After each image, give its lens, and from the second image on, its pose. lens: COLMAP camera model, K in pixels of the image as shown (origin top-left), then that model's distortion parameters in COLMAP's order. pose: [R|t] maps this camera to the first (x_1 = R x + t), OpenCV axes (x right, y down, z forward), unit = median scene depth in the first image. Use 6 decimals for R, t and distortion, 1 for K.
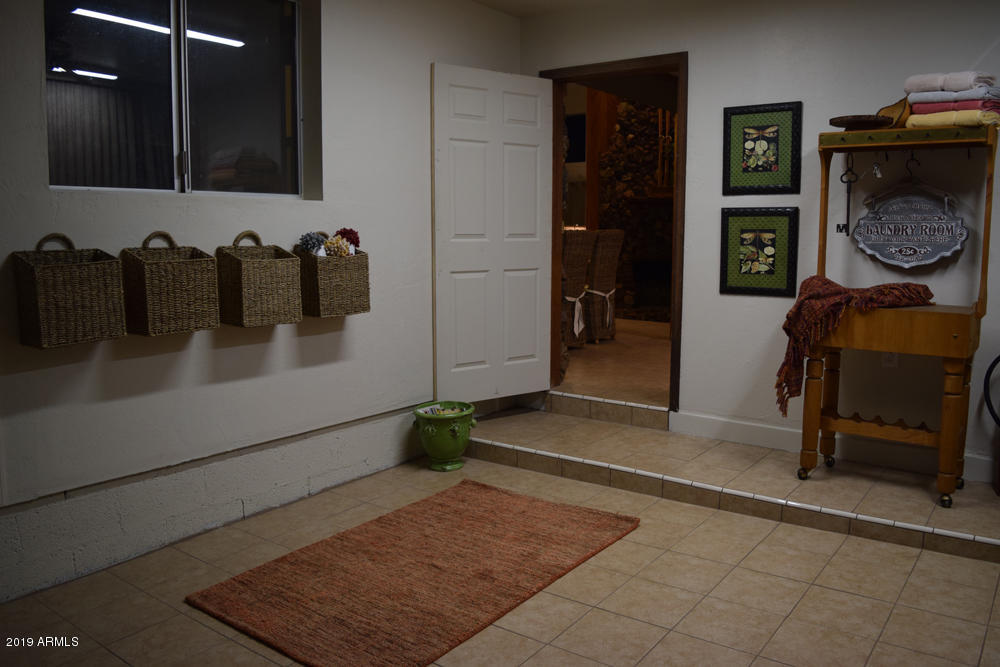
lens RADIAL K [[790.4, 0, 499.1], [0, 790.4, 332.5], [0, 0, 1]] dist [-0.093770, 0.023458]
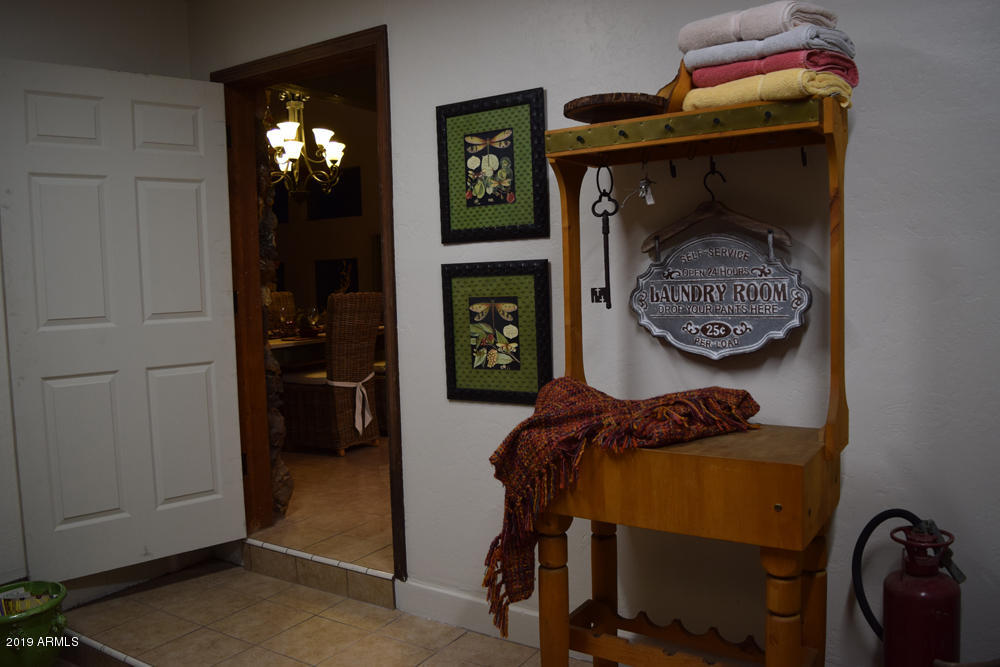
lens RADIAL K [[790.4, 0, 498.2], [0, 790.4, 334.1], [0, 0, 1]] dist [-0.093770, 0.023458]
pose [[0.996746, -0.036784, 0.071731, 0.314899], [0.040856, 0.997585, -0.056164, -0.073478], [-0.069492, 0.058912, 0.995842, 0.411204]]
